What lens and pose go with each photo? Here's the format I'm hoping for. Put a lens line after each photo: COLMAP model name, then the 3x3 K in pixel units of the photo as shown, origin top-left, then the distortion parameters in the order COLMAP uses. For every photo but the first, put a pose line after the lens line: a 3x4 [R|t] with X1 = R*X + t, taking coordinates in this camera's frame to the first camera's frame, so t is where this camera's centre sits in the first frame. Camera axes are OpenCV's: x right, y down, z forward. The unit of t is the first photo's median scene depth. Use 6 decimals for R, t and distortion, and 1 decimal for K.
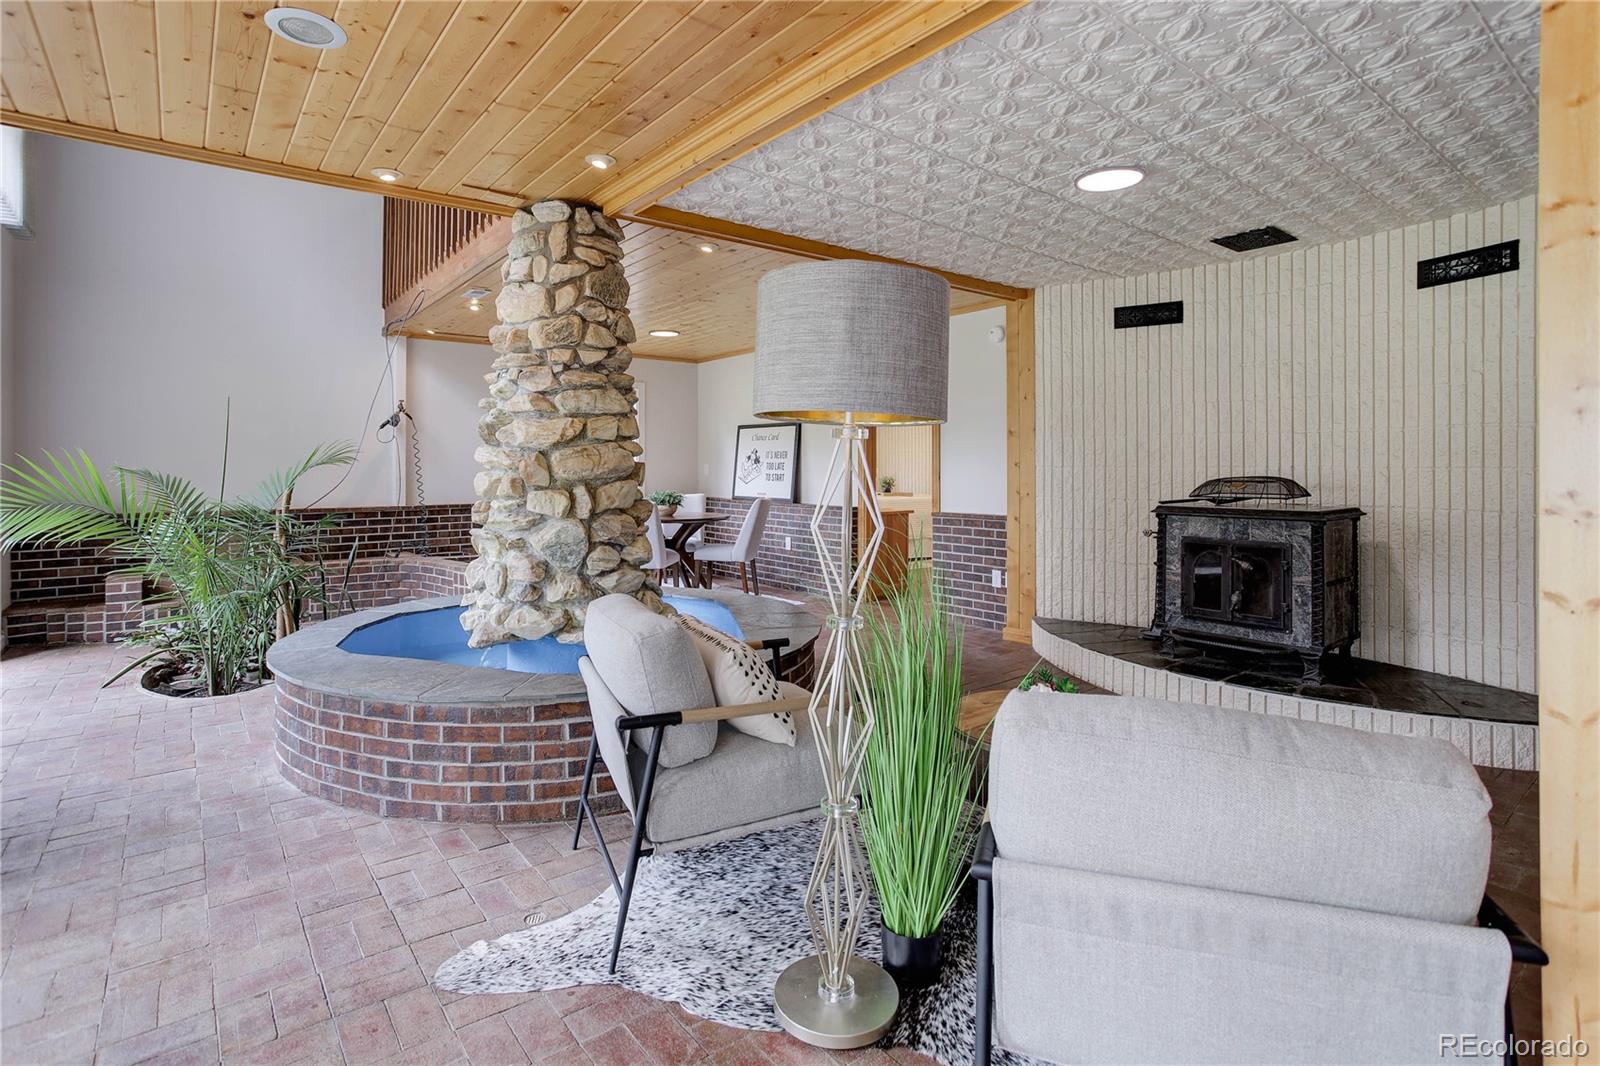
lens RADIAL K [[773.3, 0, 789.2], [0, 773.3, 462.8], [0, 0, 1]] dist [-0.002612, -0.000090]
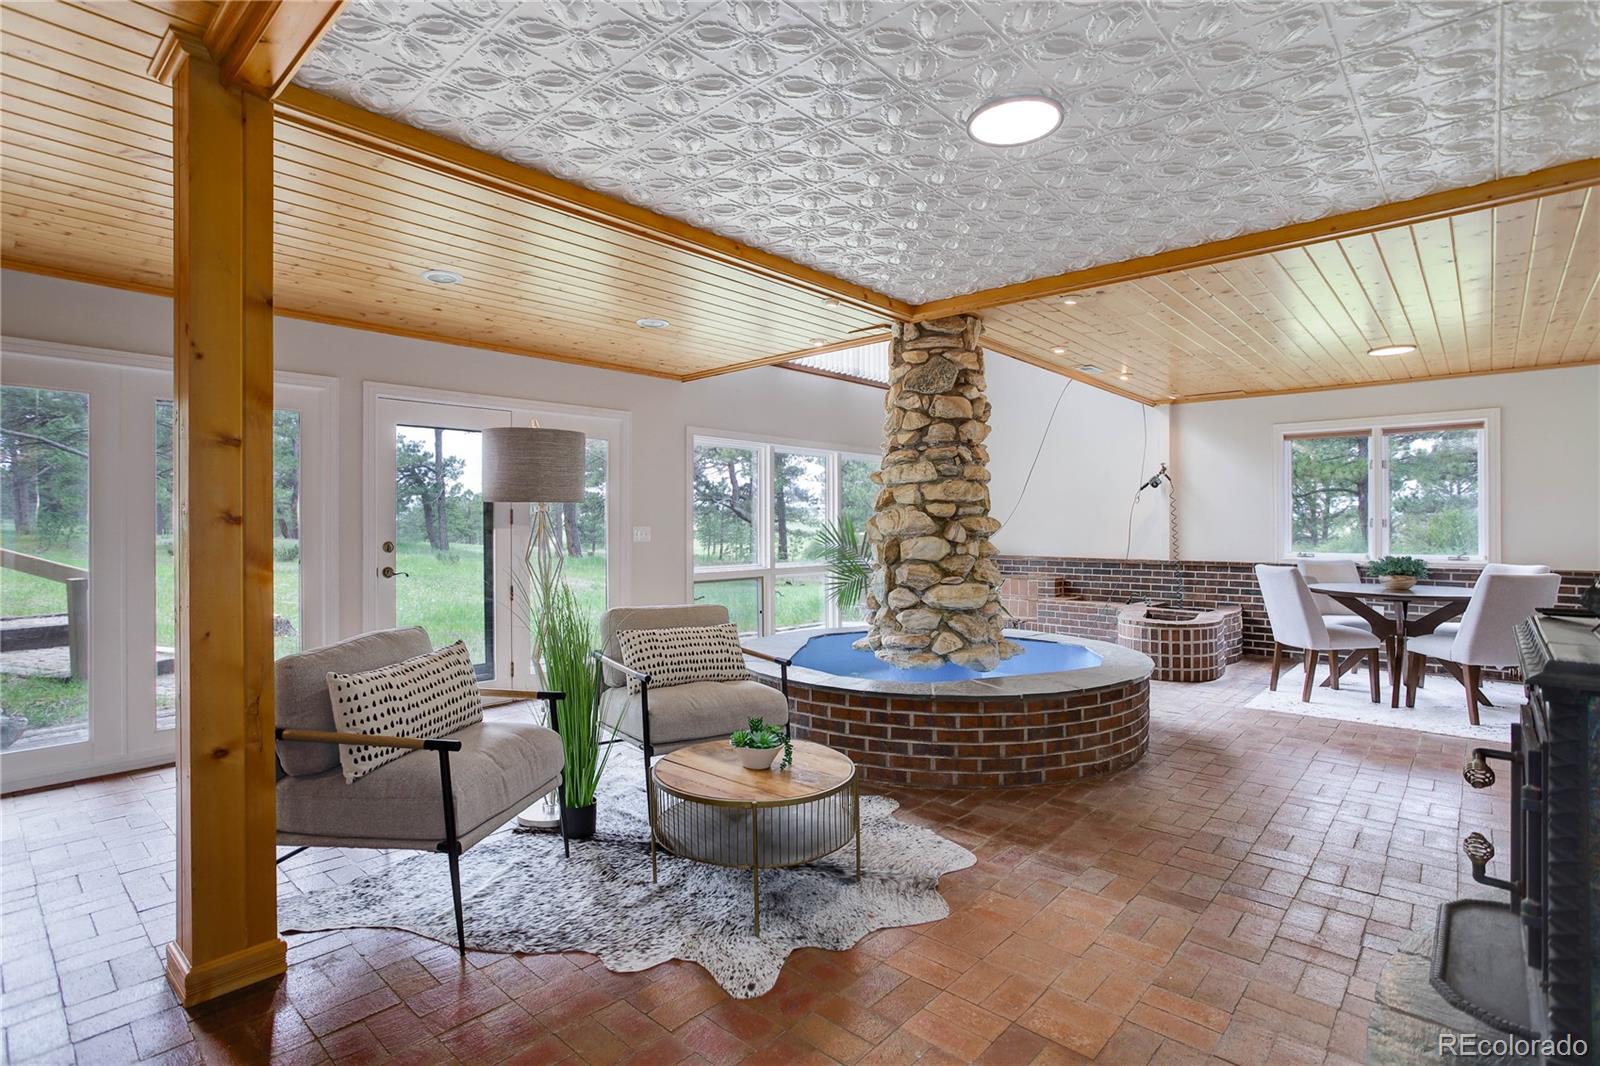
lens RADIAL K [[773.3, 0, 799.9], [0, 773.3, 526.8], [0, 0, 1]] dist [-0.002612, -0.000090]
pose [[0.174884, 0.002818, -0.984585, 0.481970], [0.007912, 0.999960, 0.004267, 0.000353], [0.984557, -0.008537, 0.174854, 0.305912]]
